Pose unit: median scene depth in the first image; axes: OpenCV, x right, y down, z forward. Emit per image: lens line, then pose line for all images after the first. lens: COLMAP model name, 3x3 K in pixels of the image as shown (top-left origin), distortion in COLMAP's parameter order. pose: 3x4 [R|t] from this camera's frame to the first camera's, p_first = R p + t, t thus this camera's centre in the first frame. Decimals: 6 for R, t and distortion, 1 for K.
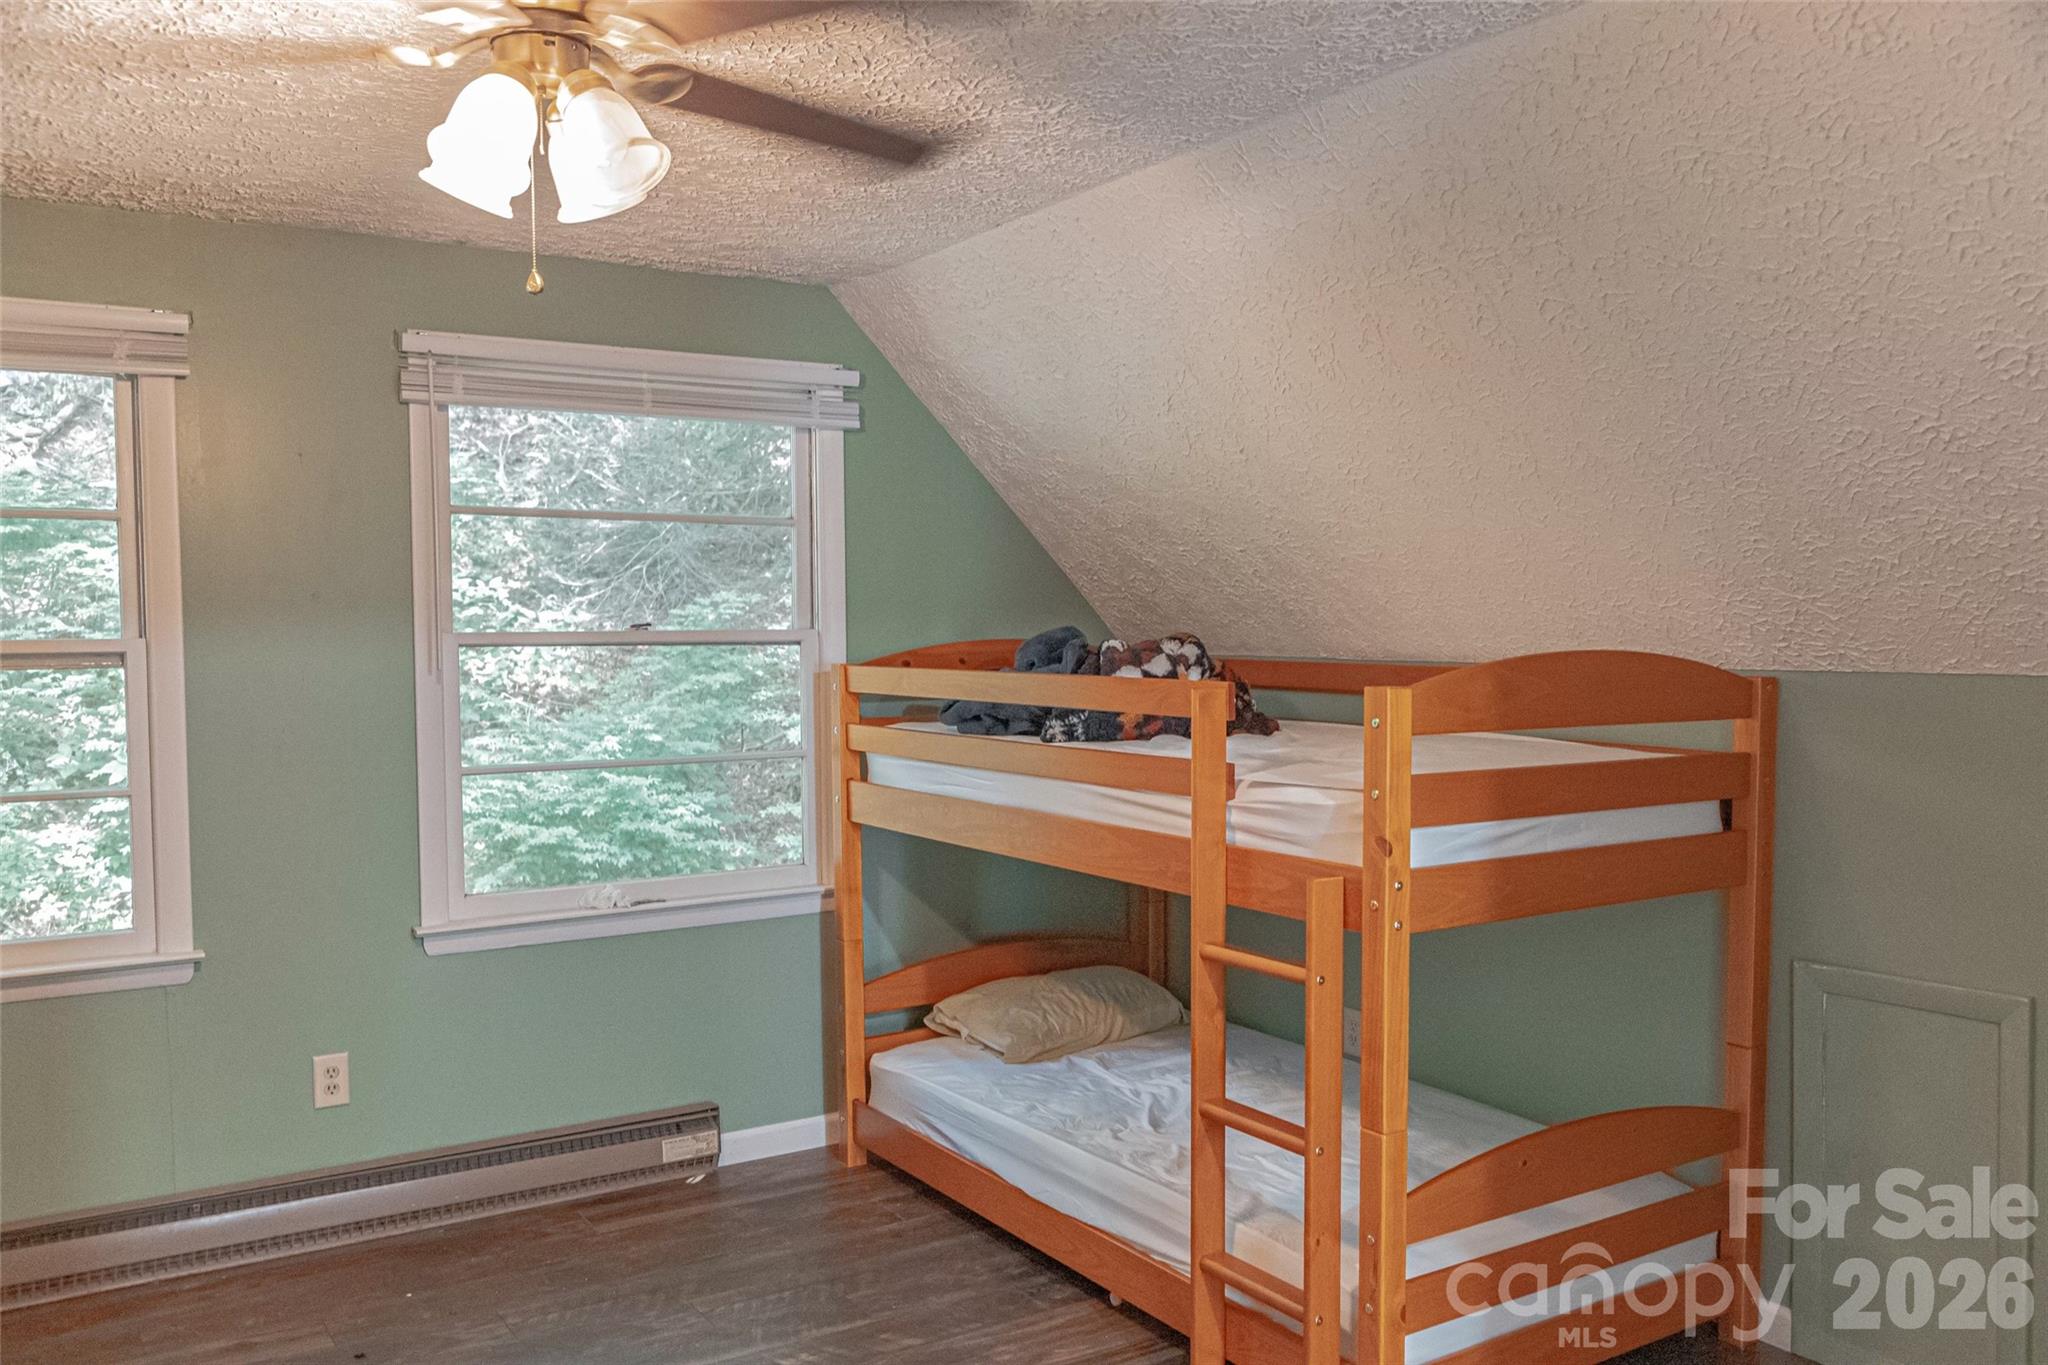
lens RADIAL K [[1632.9, 0, 1031.5], [0, 1632.9, 679.7], [0, 0, 1]] dist [0.014695, -0.000247]
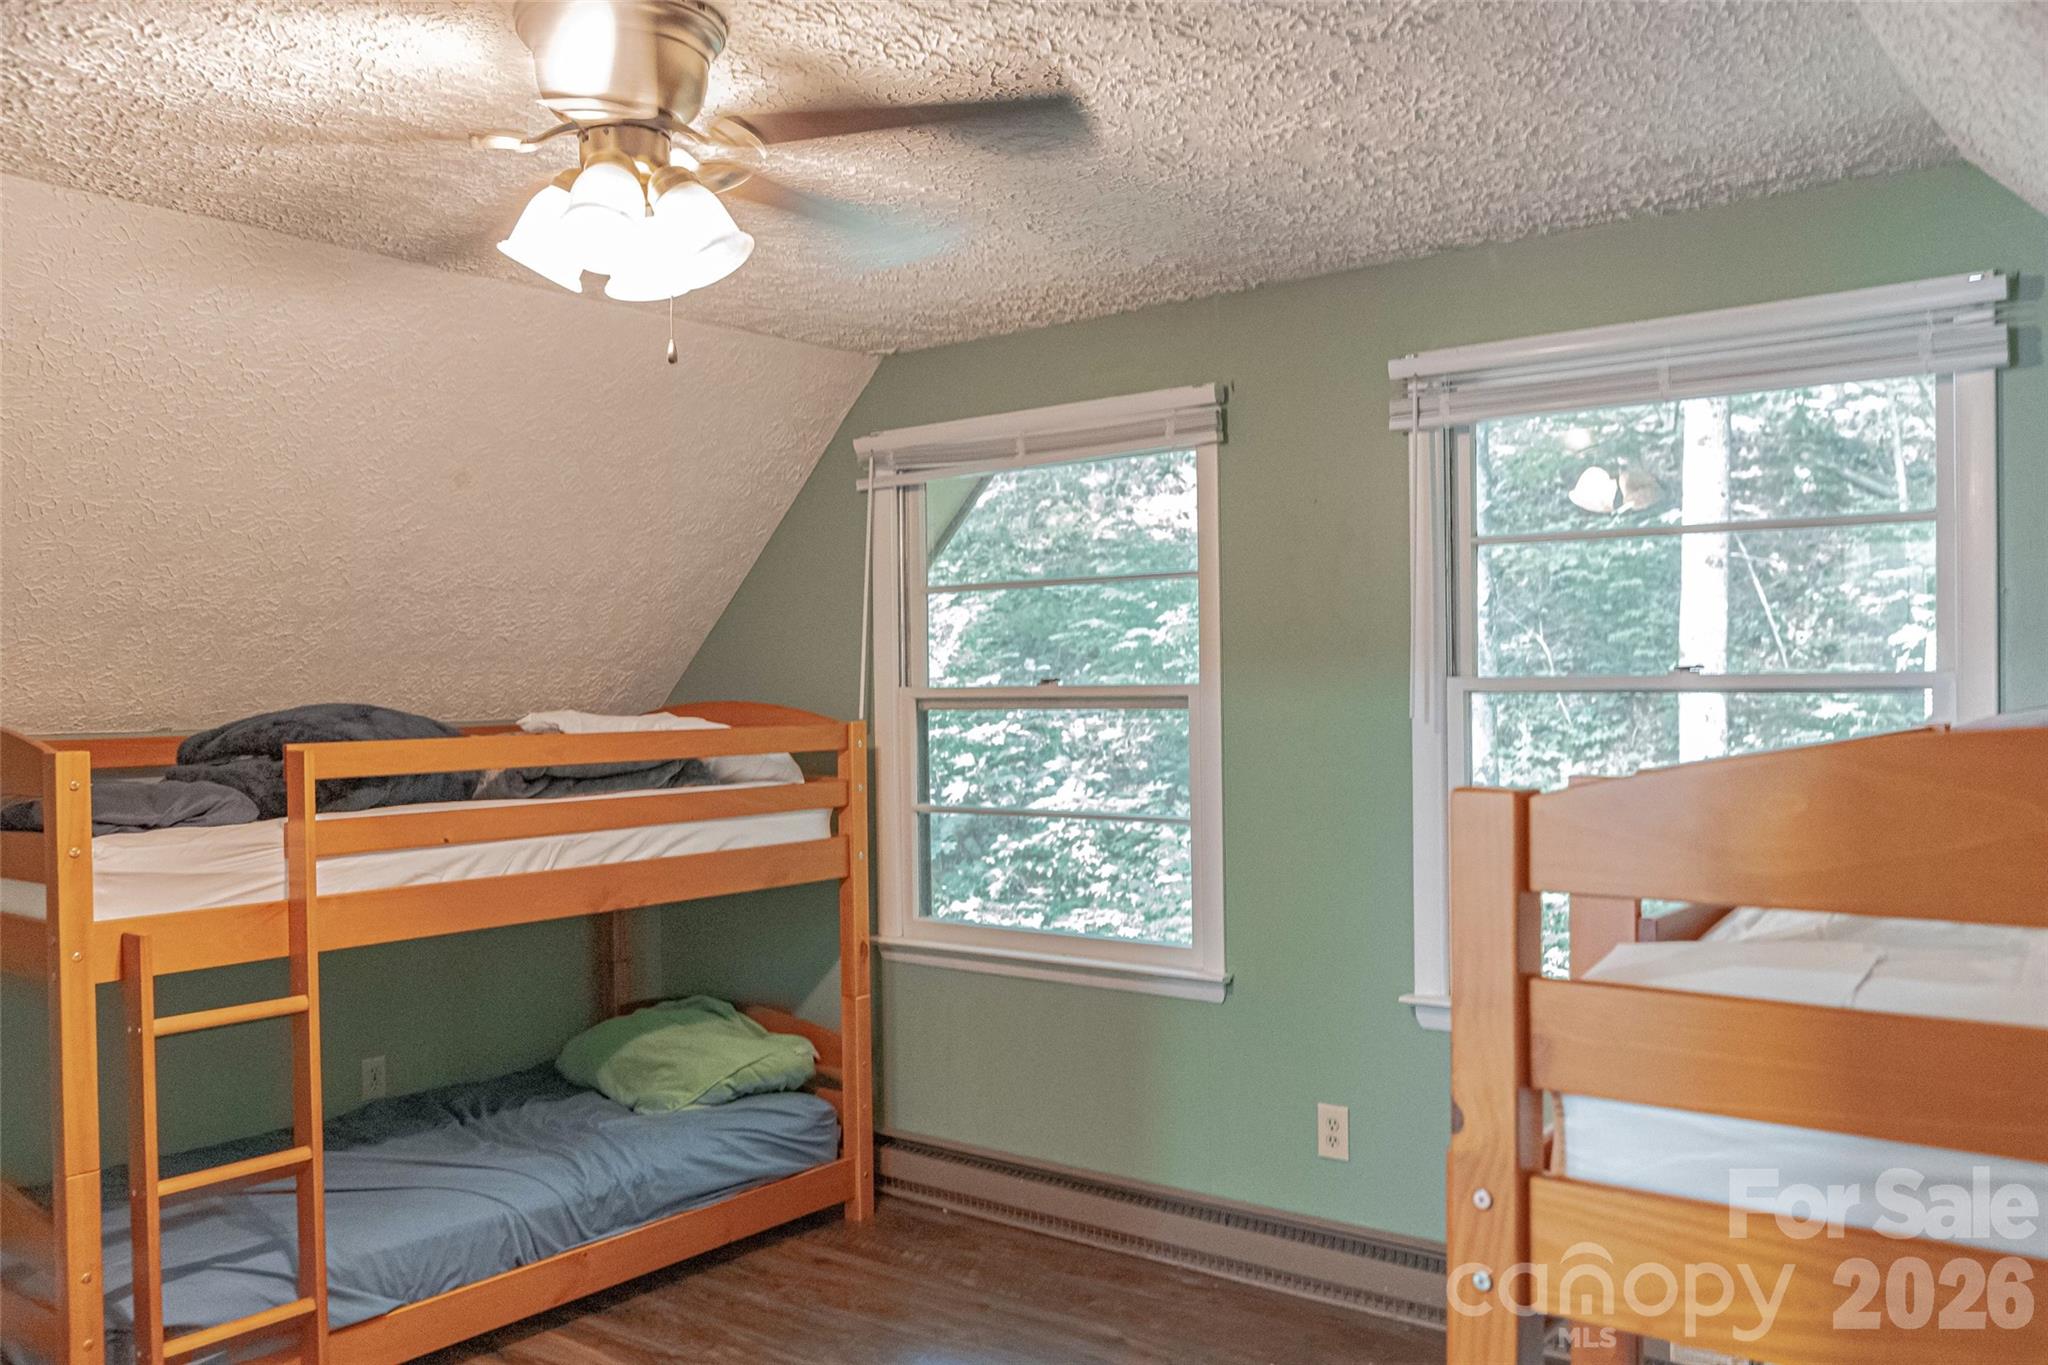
lens RADIAL K [[1632.9, 0, 1030.5], [0, 1632.9, 695.0], [0, 0, 1]] dist [0.014695, -0.000247]
pose [[0.361408, 0.003537, -0.932401, 0.423257], [-0.027491, 0.999598, -0.006863, -0.006615], [0.932002, 0.028113, 0.361360, 0.467910]]
